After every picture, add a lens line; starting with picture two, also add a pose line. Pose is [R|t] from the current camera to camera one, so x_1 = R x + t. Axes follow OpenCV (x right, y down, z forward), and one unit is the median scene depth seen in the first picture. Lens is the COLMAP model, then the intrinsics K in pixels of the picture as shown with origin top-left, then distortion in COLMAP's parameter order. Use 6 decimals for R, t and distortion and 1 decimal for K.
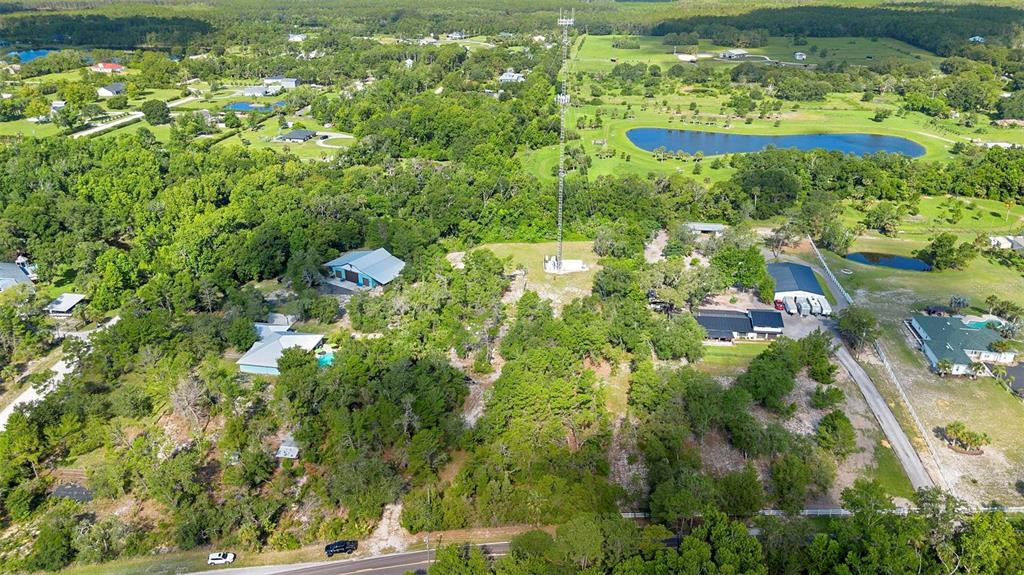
lens RADIAL K [[727.0, 0, 511.8], [0, 727.0, 288.0], [0, 0, 1]] dist [0.068980, -0.072445]
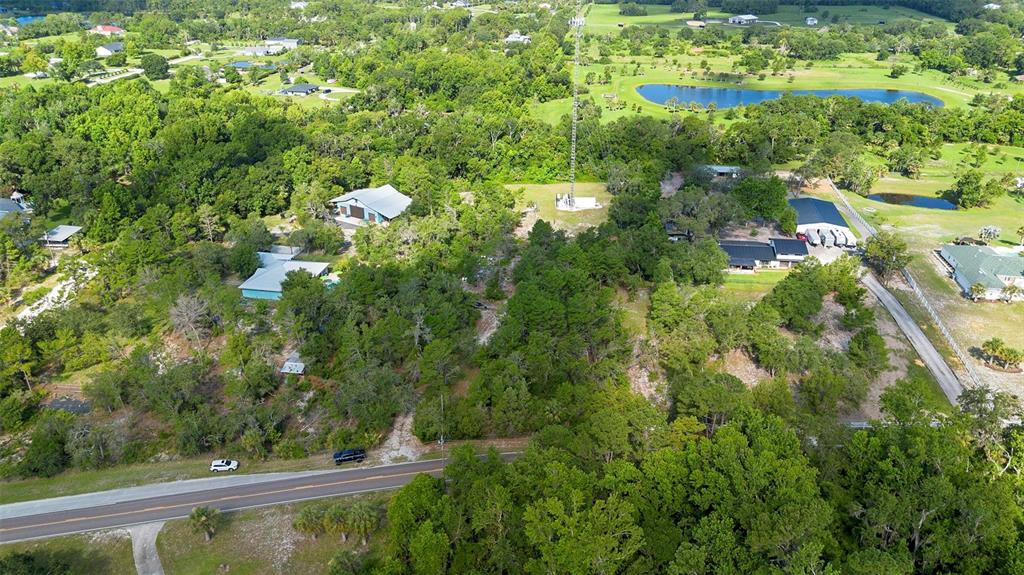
lens RADIAL K [[727.0, 0, 511.7], [0, 727.0, 288.4], [0, 0, 1]] dist [0.068980, -0.072445]
pose [[0.999993, 0.001857, -0.003174, -0.011464], [-0.001788, 0.999766, 0.021540, 0.064215], [0.003213, -0.021535, 0.999763, 0.031552]]
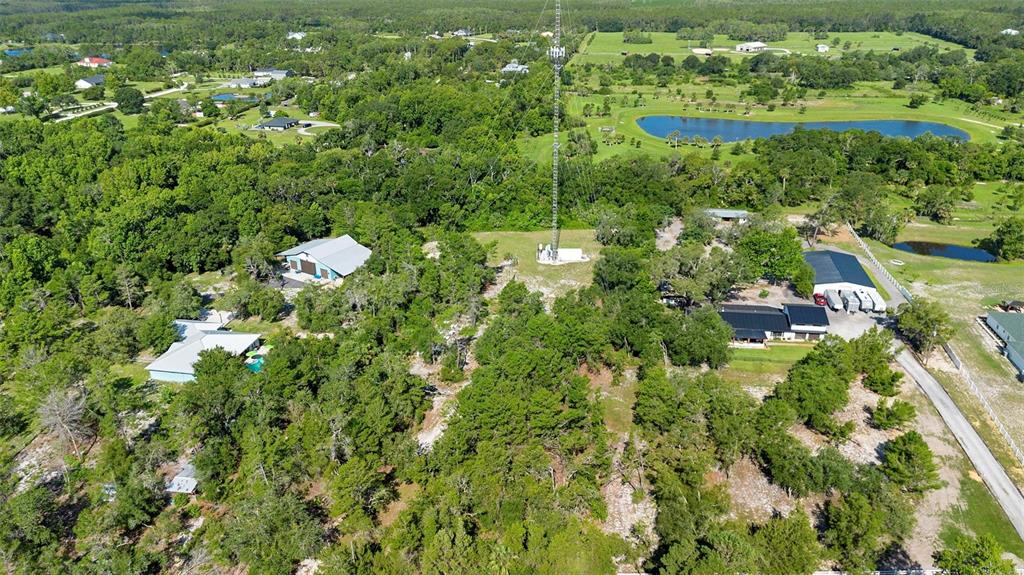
lens RADIAL K [[727.0, 0, 511.5], [0, 727.0, 291.1], [0, 0, 1]] dist [0.068980, -0.072445]
pose [[0.999832, 0.000274, -0.018300, 0.031376], [-0.000452, 0.999952, -0.009772, 0.019812], [0.018297, 0.009779, 0.999785, 0.156873]]
